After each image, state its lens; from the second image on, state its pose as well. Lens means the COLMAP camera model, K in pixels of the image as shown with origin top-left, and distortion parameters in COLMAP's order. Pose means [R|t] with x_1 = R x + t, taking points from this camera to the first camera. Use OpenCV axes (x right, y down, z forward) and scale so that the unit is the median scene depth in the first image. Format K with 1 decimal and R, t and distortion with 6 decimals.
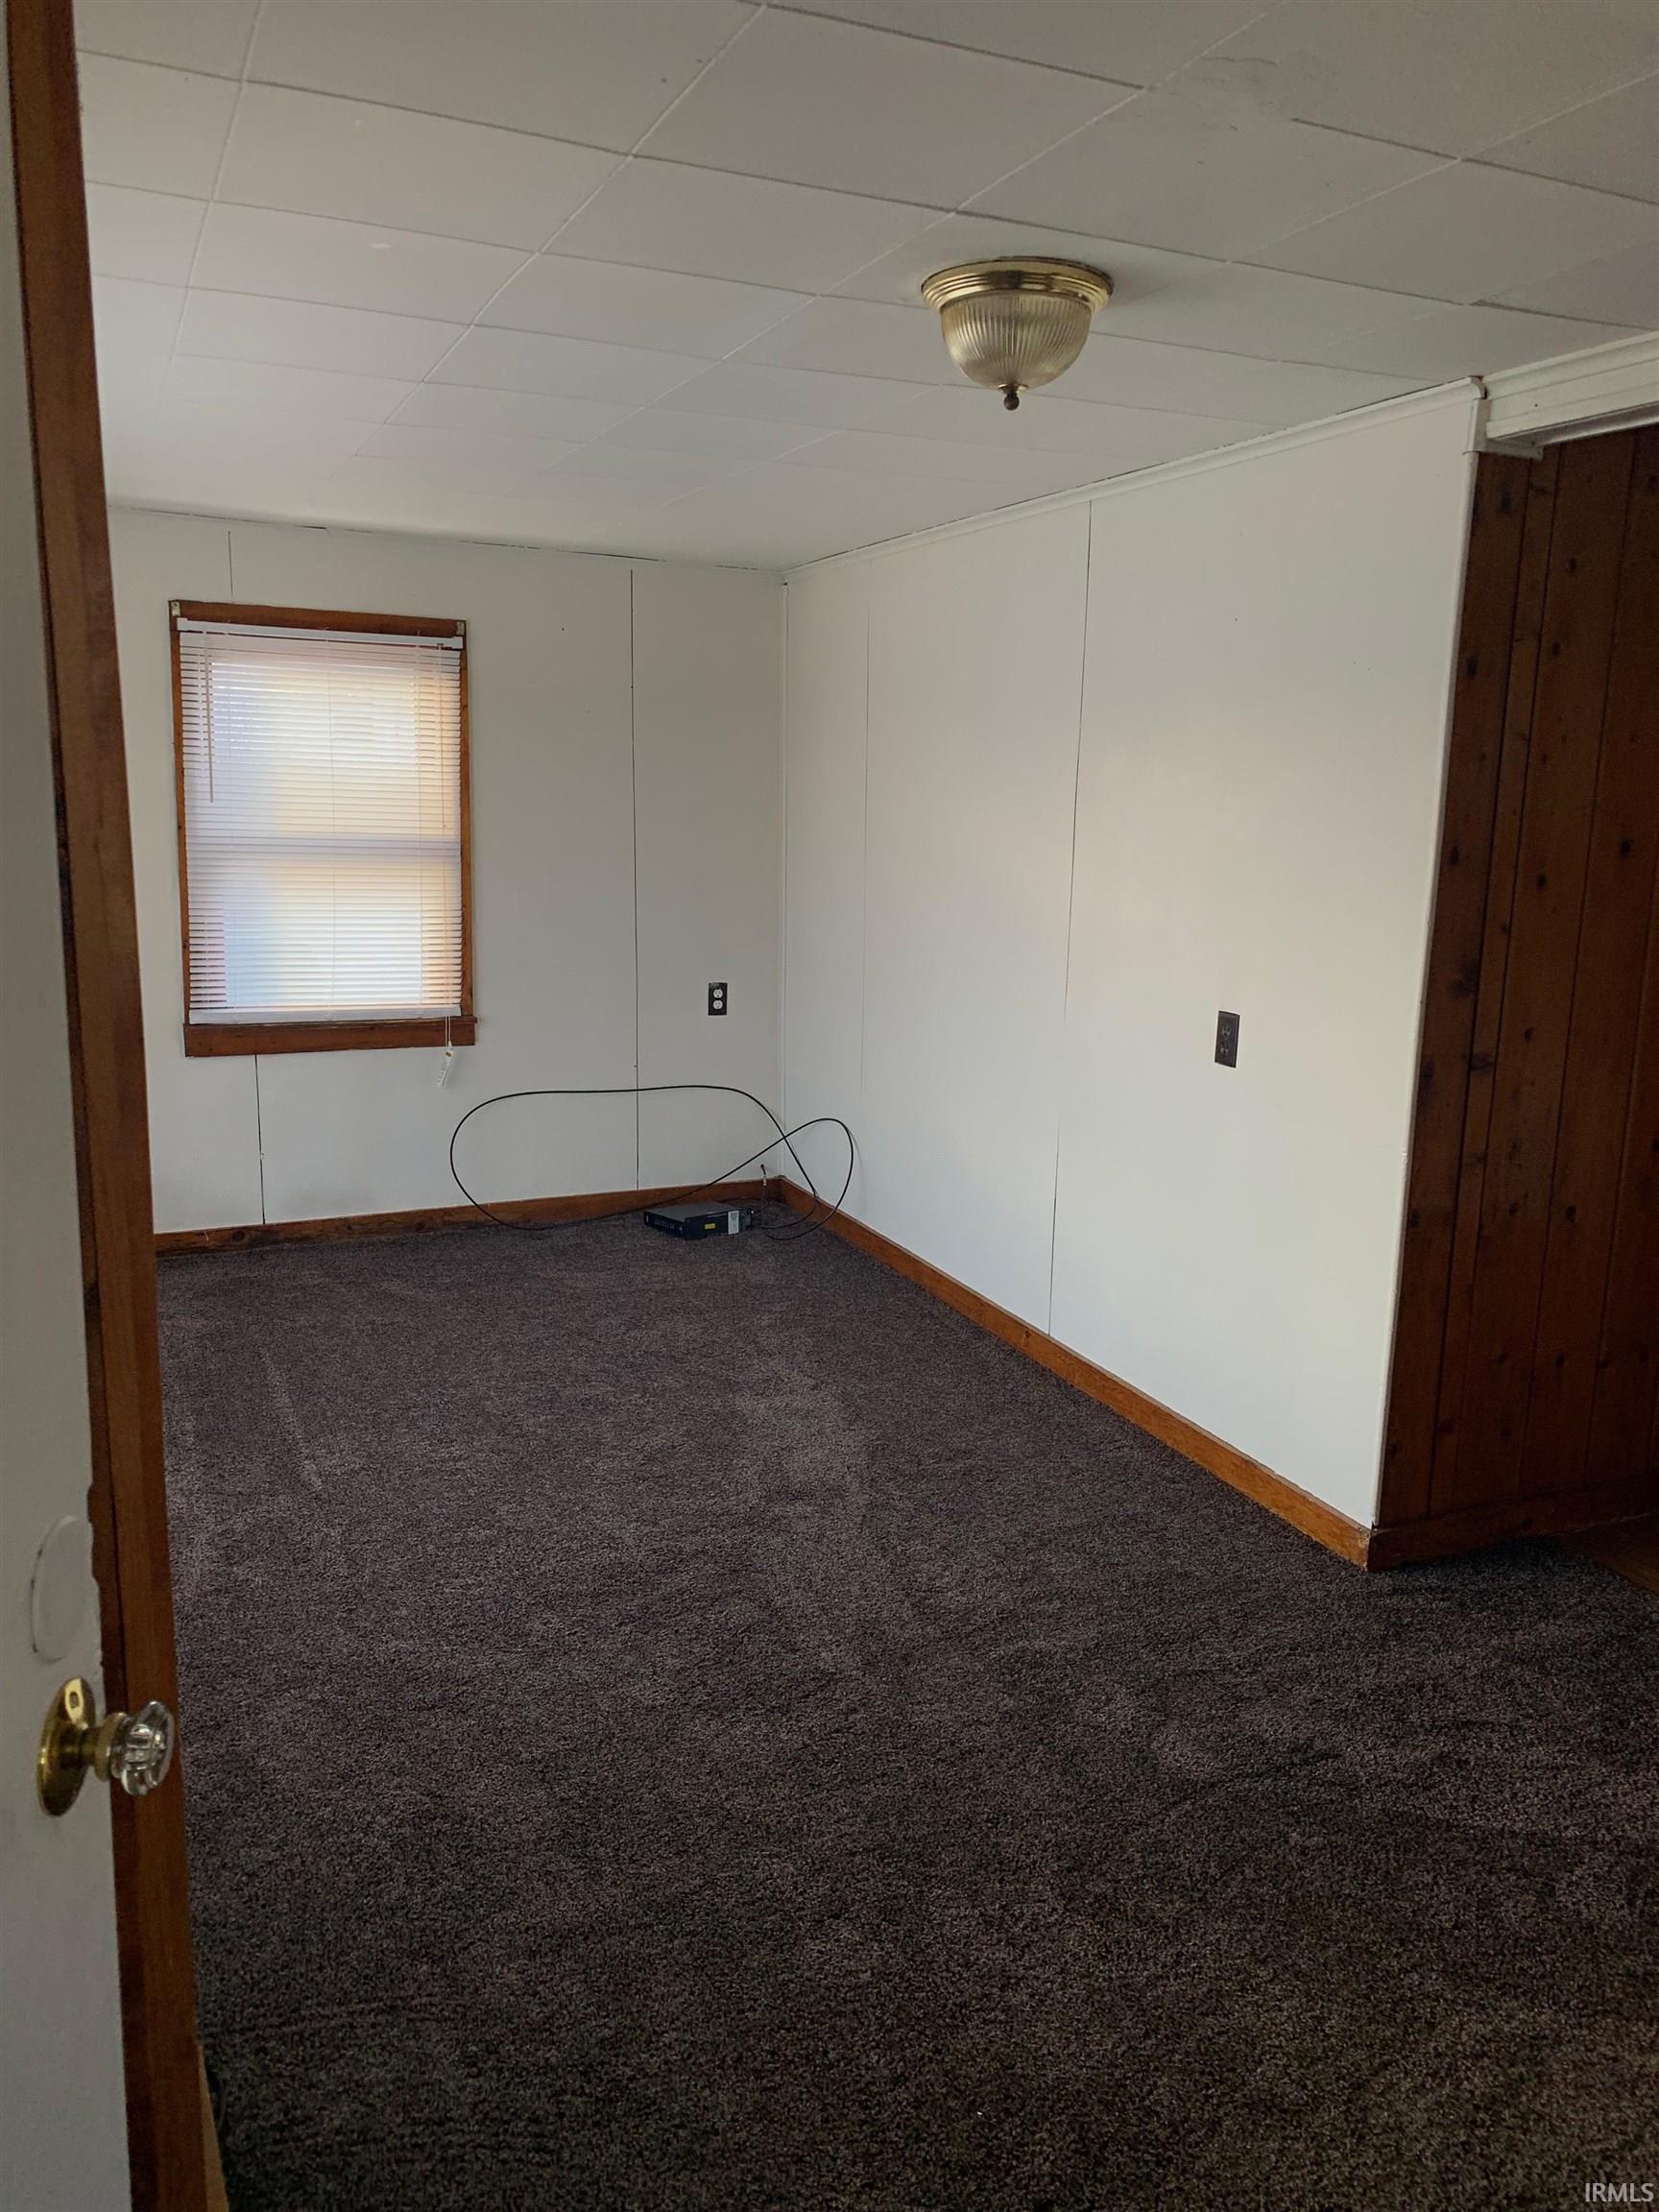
lens RADIAL K [[1684.2, 0, 841.9], [0, 1684.2, 1108.4], [0, 0, 1]] dist [0.003288, -0.012105]
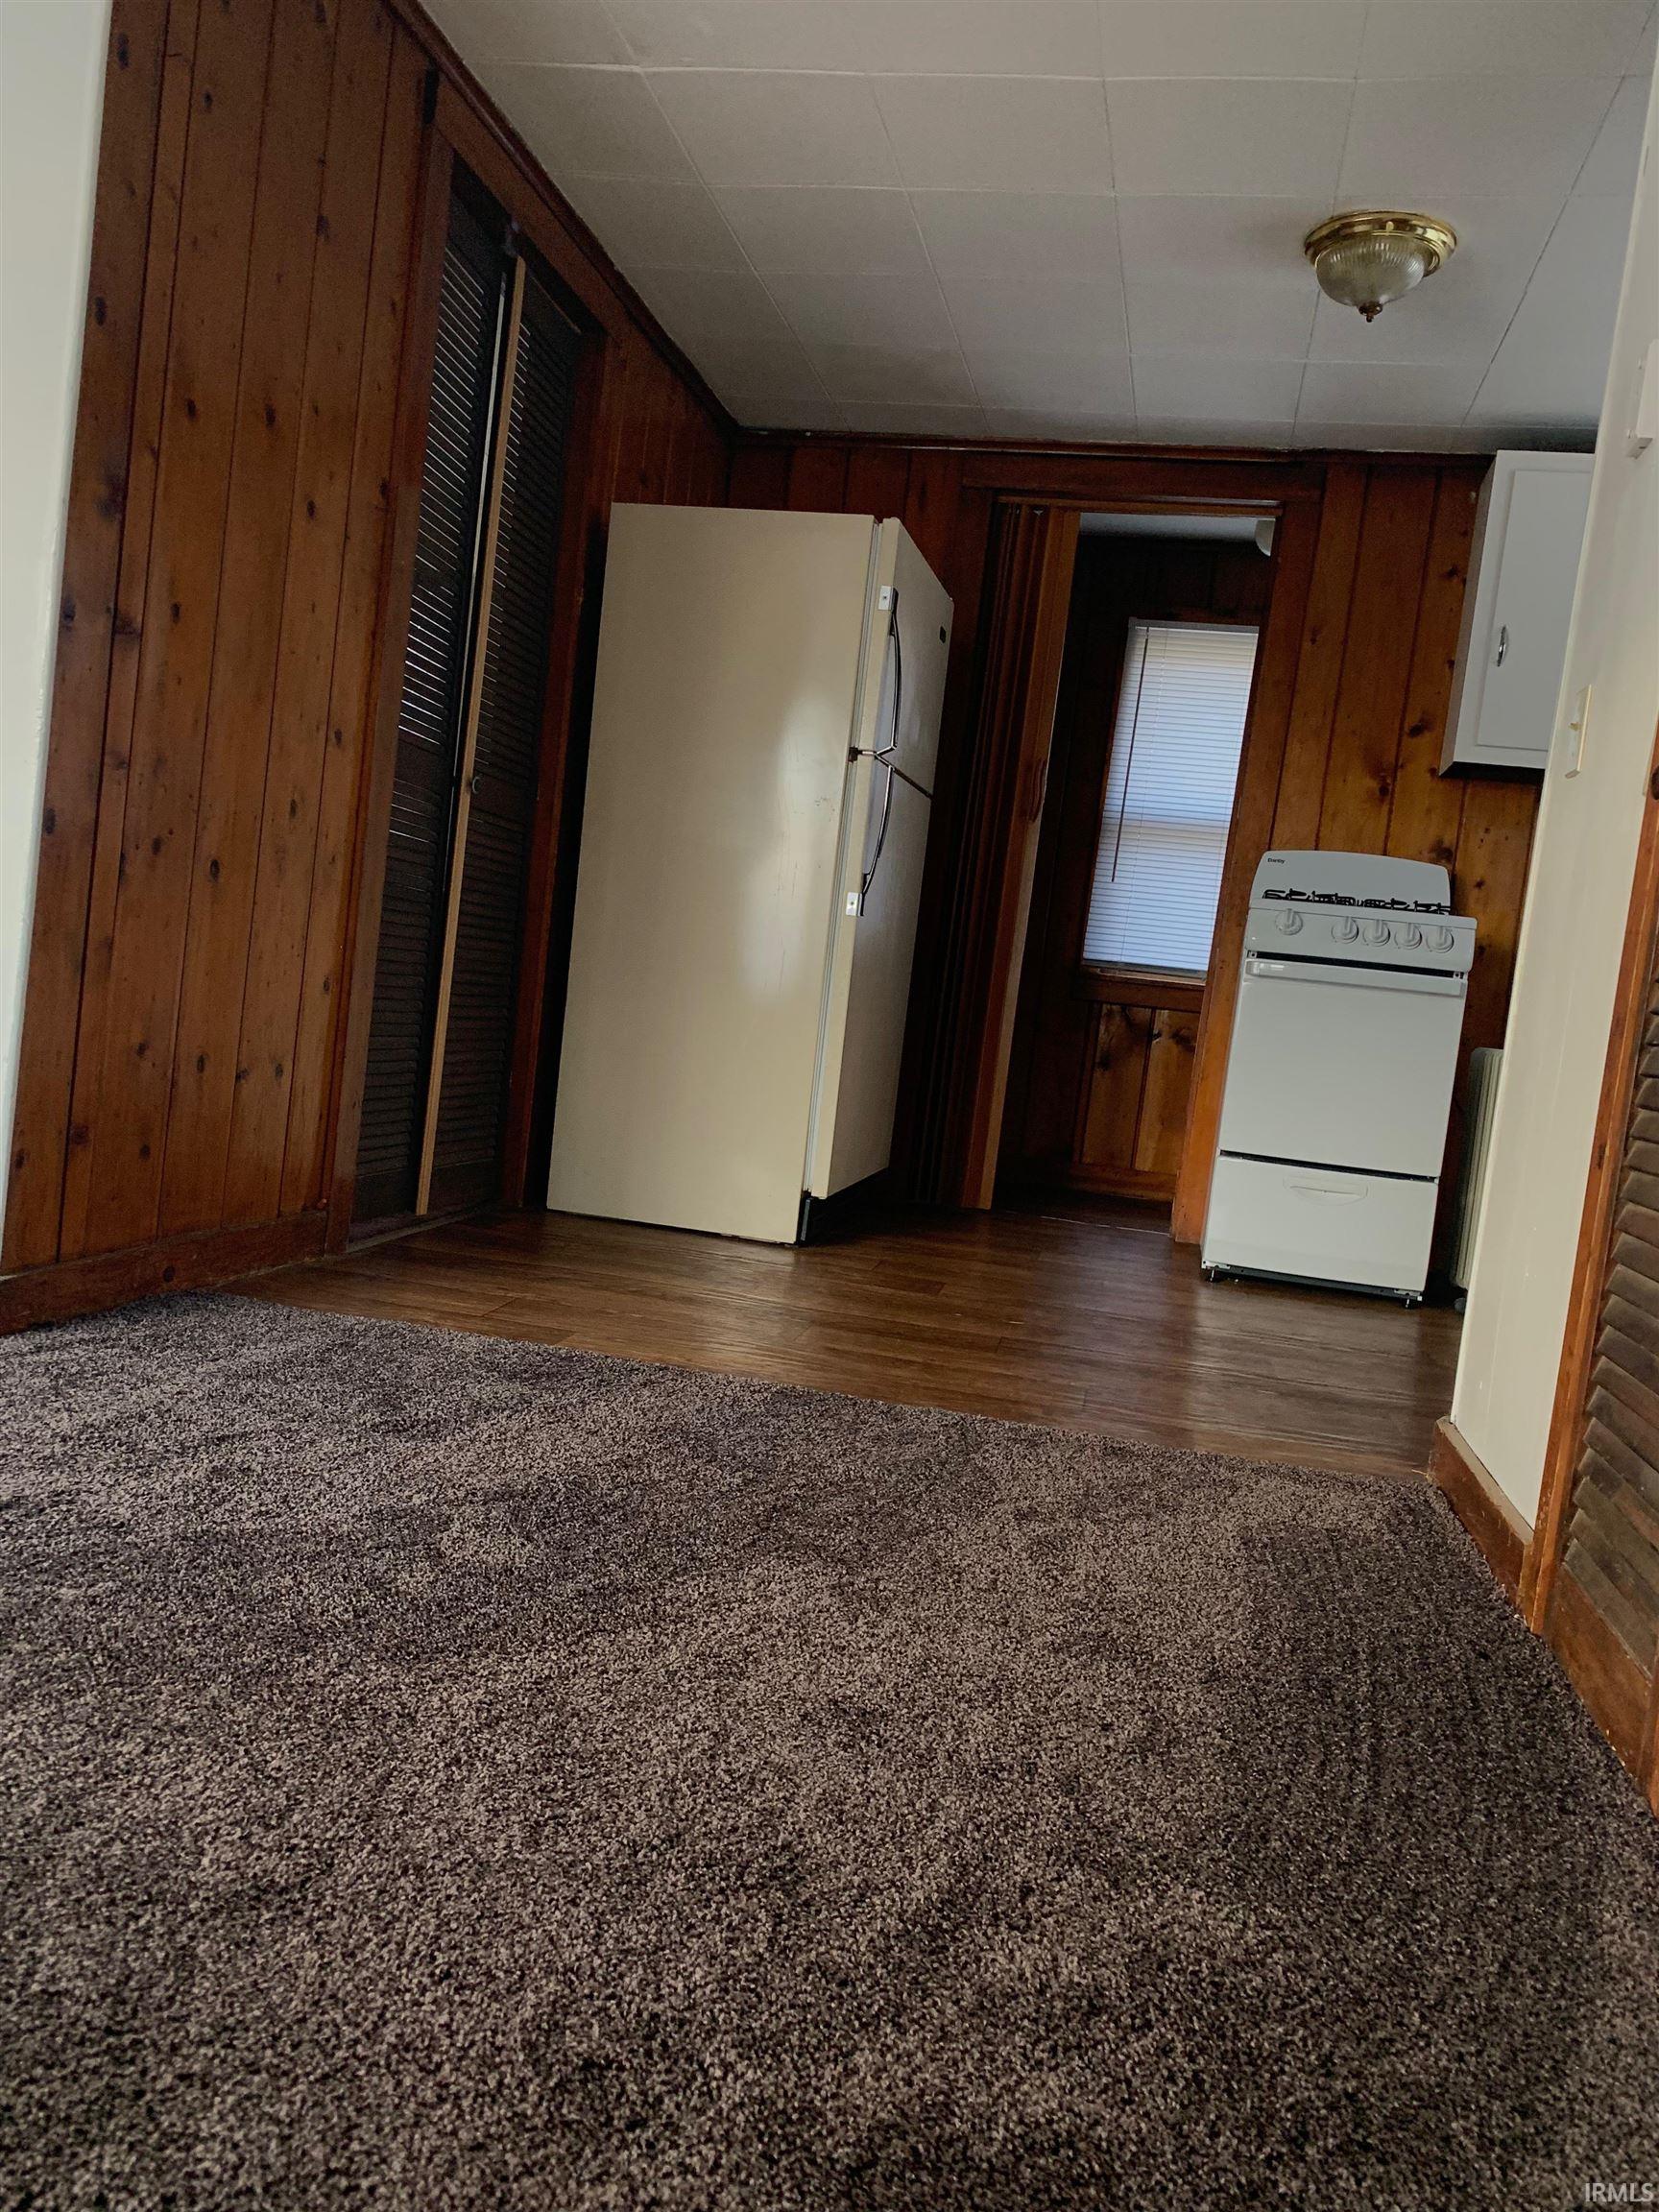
lens RADIAL K [[1684.2, 0, 836.1], [0, 1684.2, 1112.0], [0, 0, 1]] dist [0.003288, -0.012105]
pose [[0.584267, -0.011720, 0.811477, -0.068240], [0.052340, 0.998358, -0.023266, 0.325560], [-0.809872, 0.056066, 0.583922, 0.463234]]
